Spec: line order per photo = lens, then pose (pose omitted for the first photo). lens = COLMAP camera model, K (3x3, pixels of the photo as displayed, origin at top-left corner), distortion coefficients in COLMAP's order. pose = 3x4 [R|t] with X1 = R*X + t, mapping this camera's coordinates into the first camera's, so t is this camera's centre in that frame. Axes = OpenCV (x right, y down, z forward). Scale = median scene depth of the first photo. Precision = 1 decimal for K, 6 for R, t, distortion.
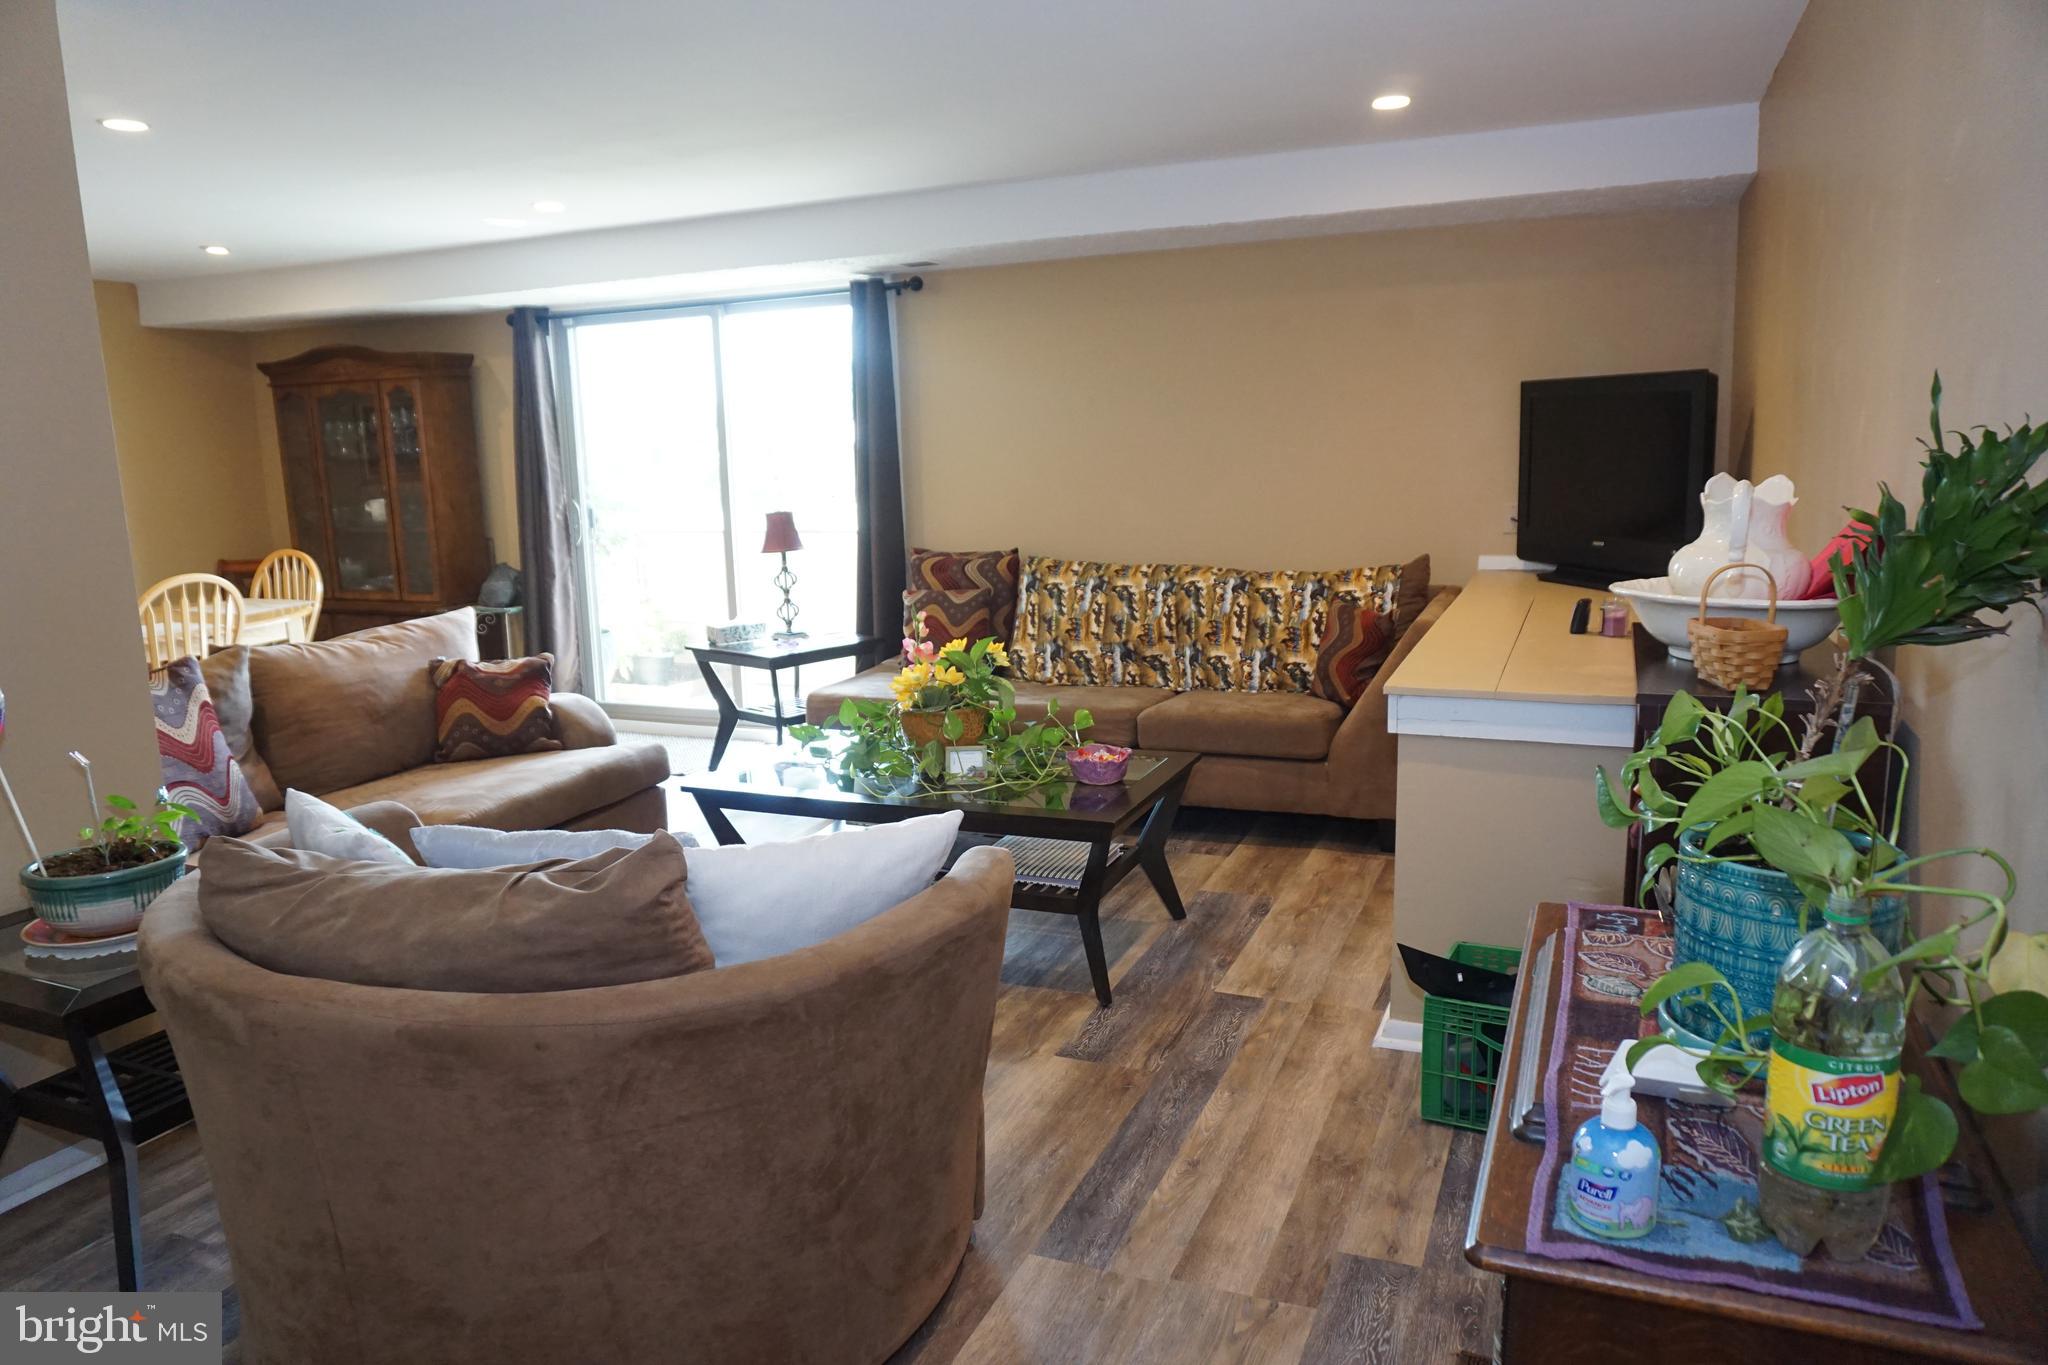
lens RADIAL K [[1368.1, 0, 1021.3], [0, 1368.1, 687.1], [0, 0, 1]] dist [-0.058855, 0.035334]
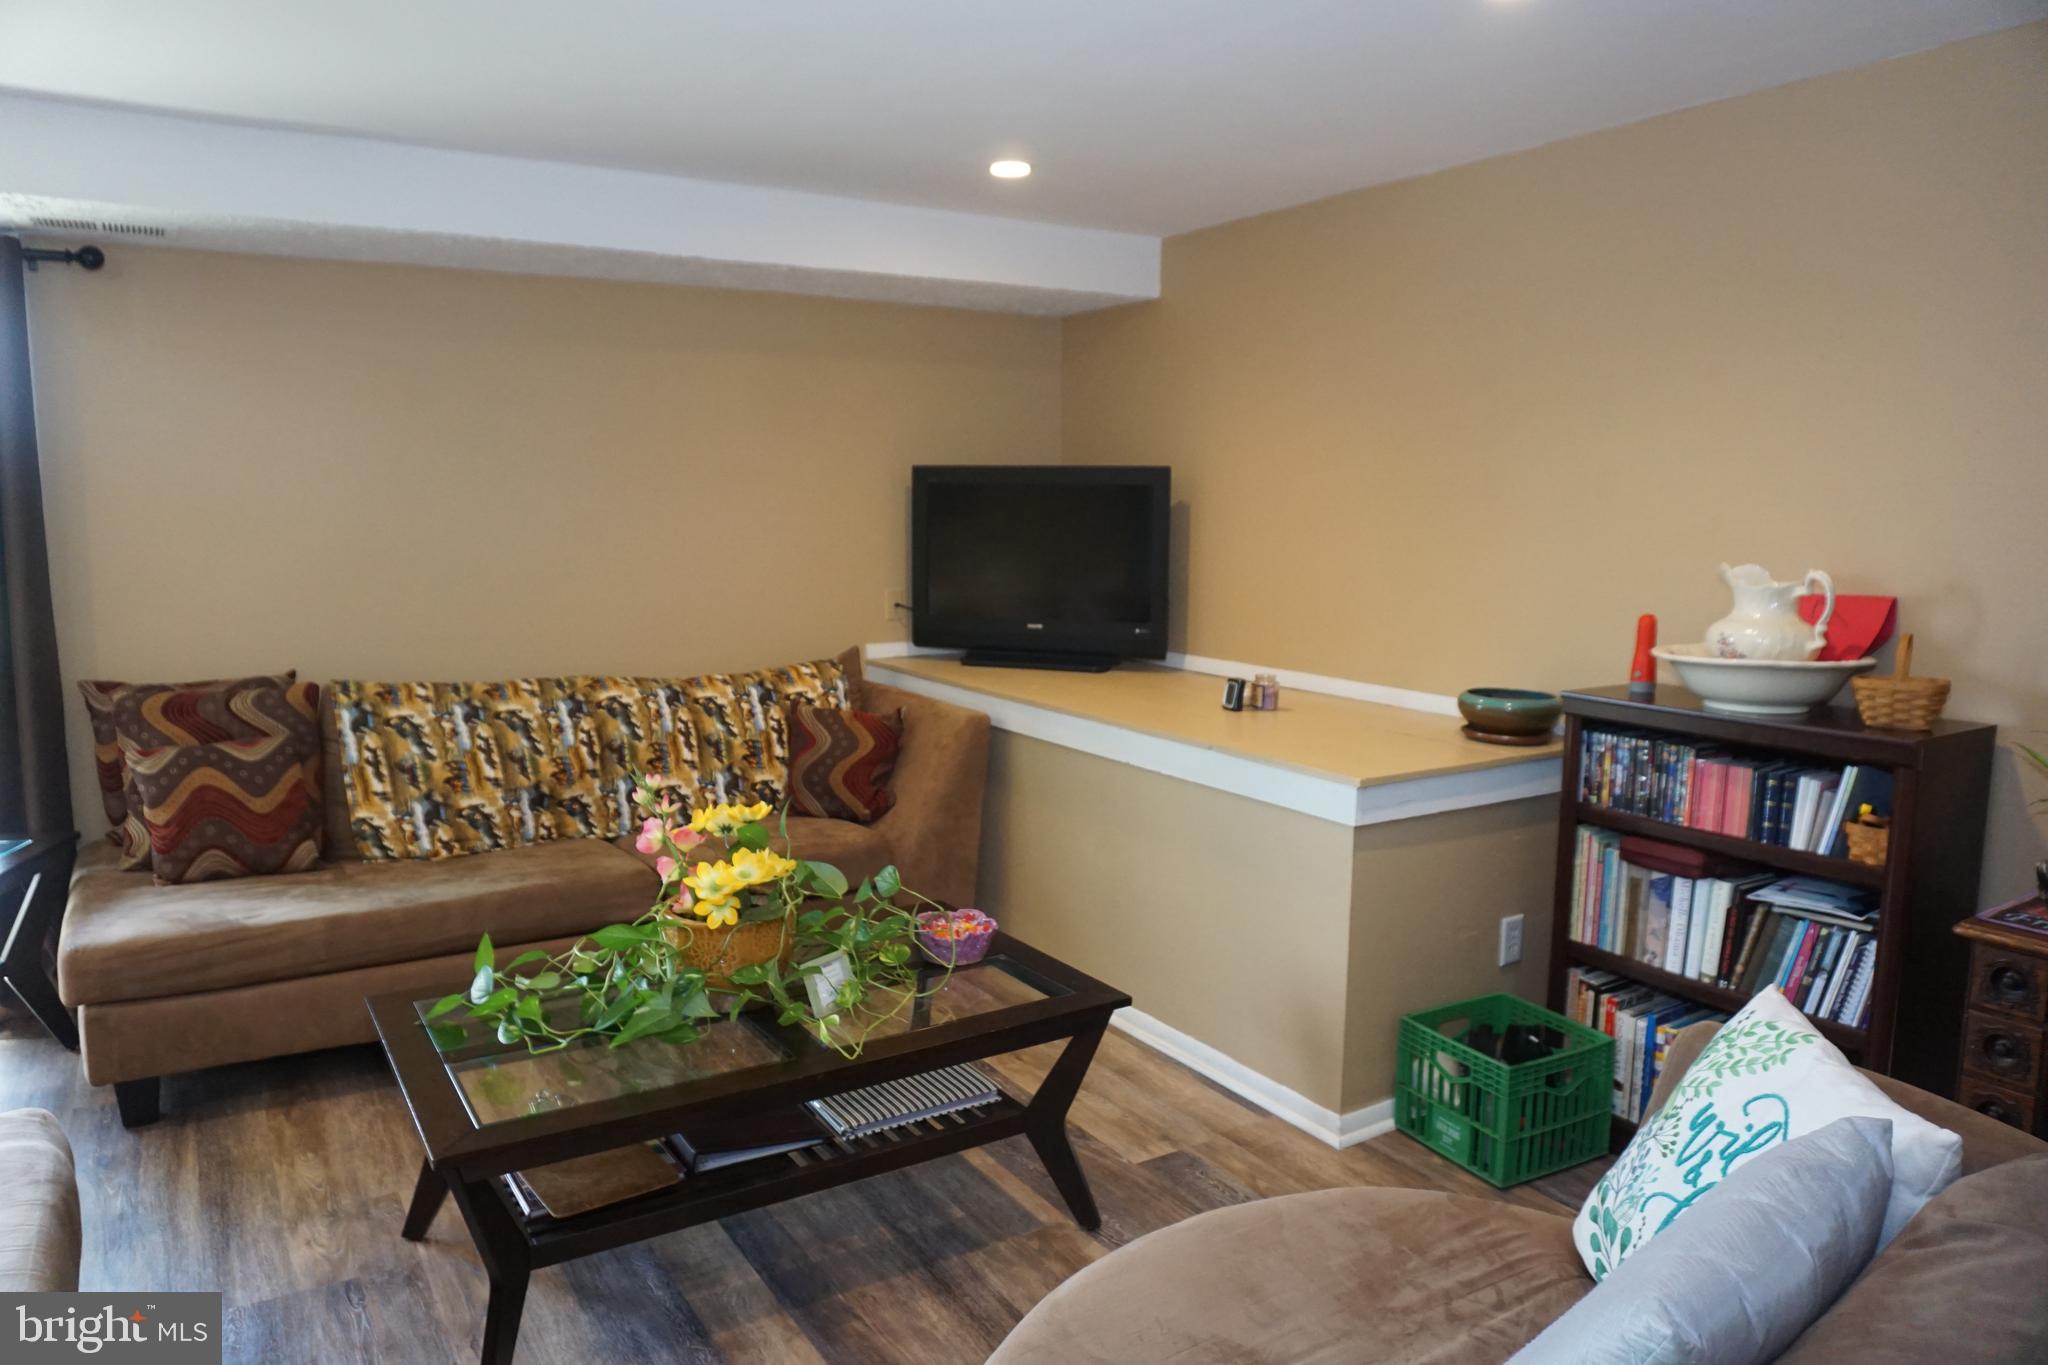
lens RADIAL K [[1368.1, 0, 1026.0], [0, 1368.1, 688.6], [0, 0, 1]] dist [-0.058855, 0.035334]
pose [[0.566452, -0.080283, 0.820175, -0.379816], [0.121304, 0.992525, 0.013374, -0.062799], [-0.815118, 0.091915, 0.571957, 0.349578]]
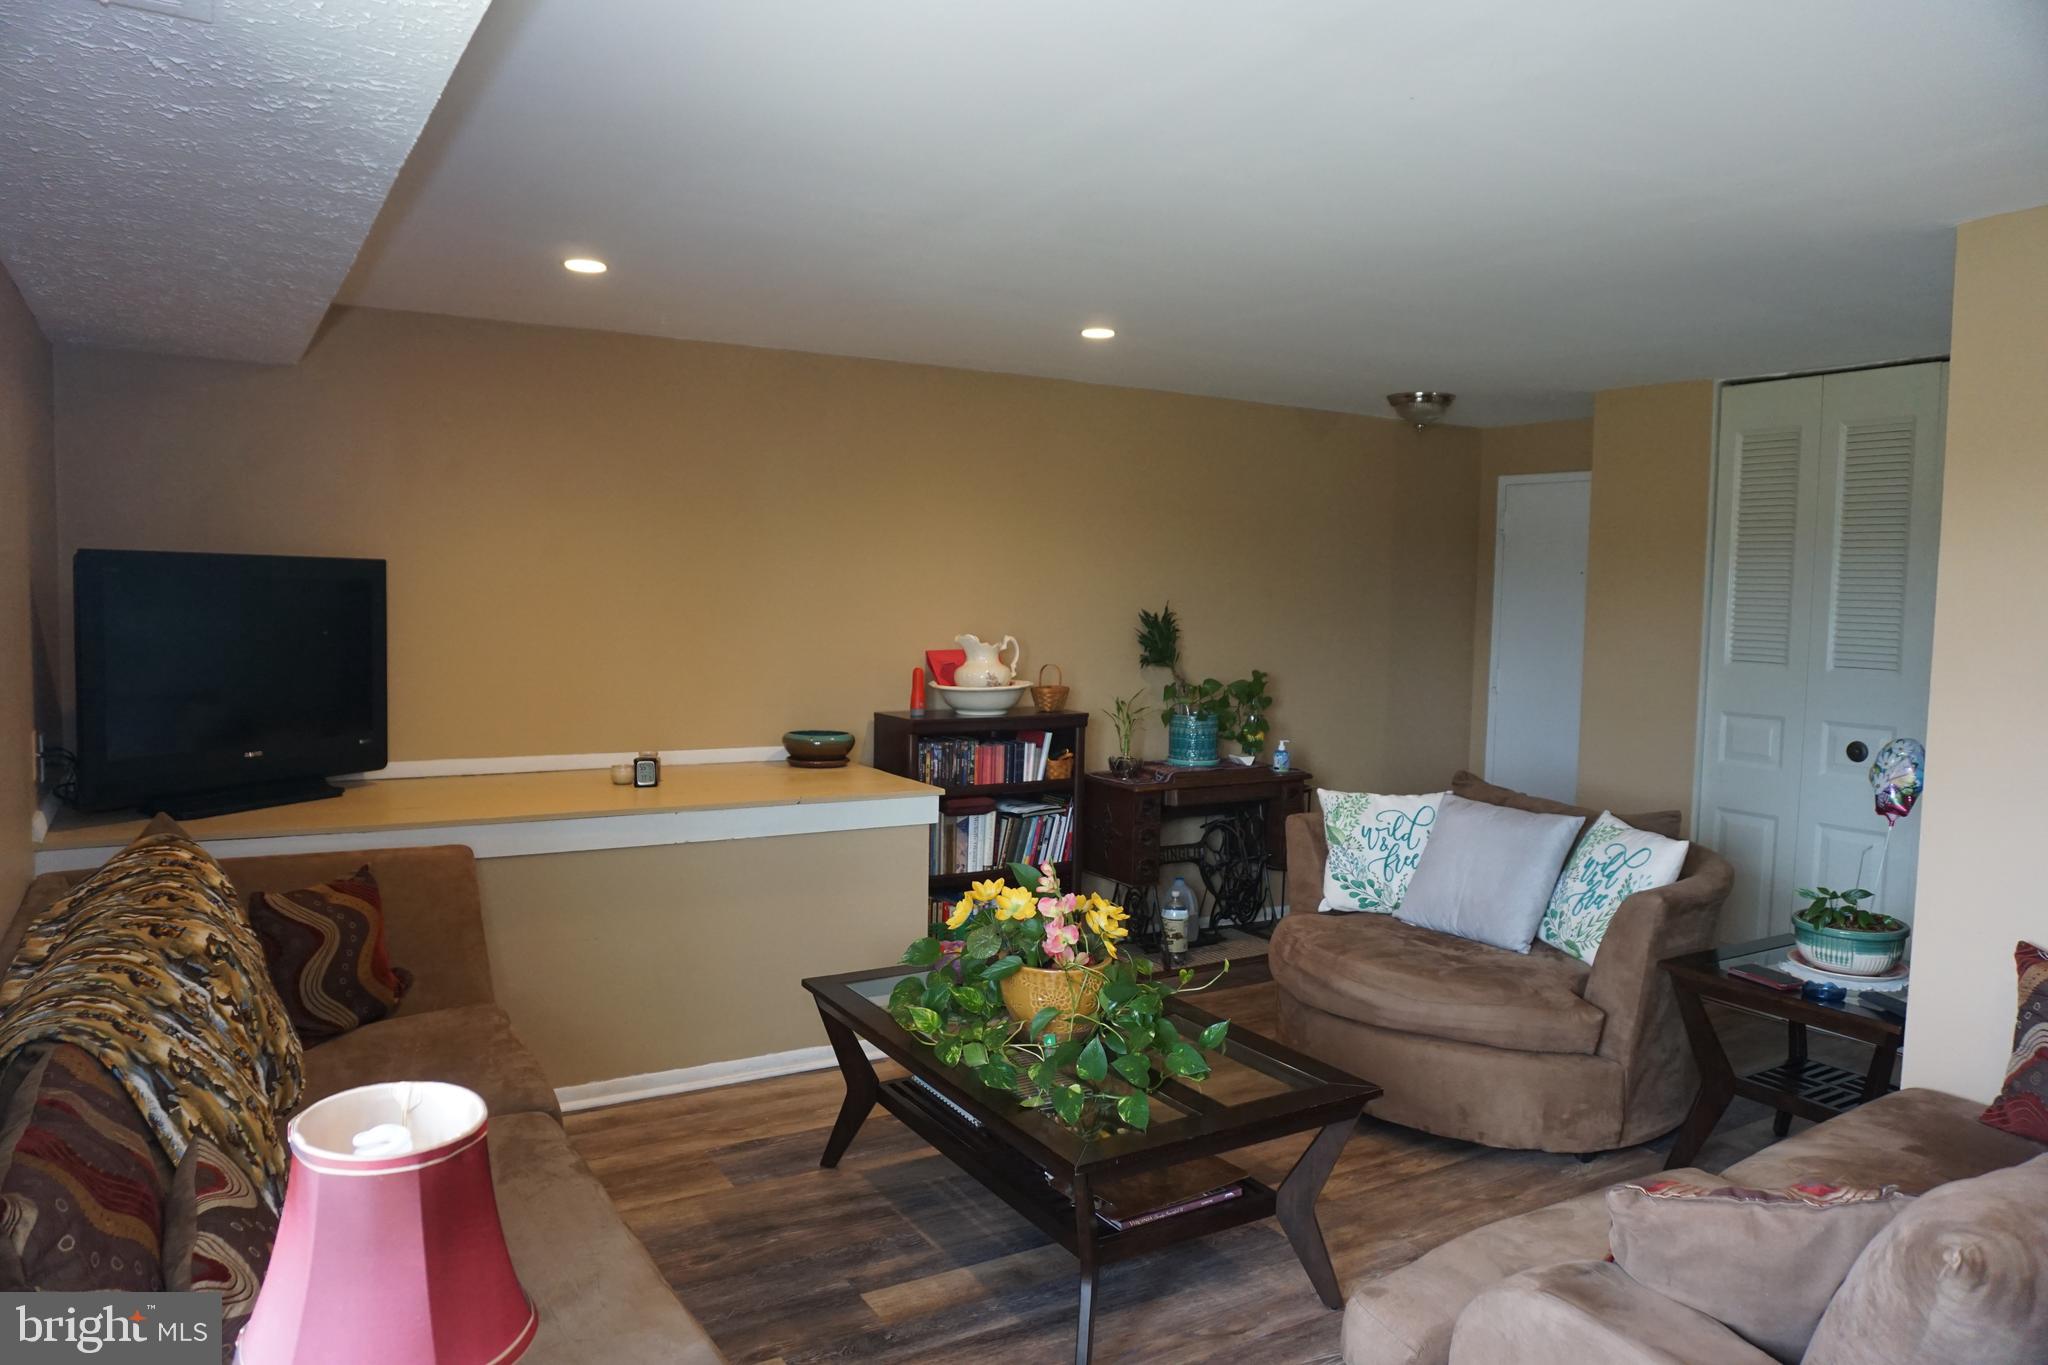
lens RADIAL K [[1368.1, 0, 1023.9], [0, 1368.1, 684.6], [0, 0, 1]] dist [-0.058855, 0.035334]
pose [[-0.819113, -0.029164, 0.572891, -0.364789], [0.101930, 0.975413, 0.195394, -0.222258], [-0.564504, 0.218445, -0.796001, 1.182296]]
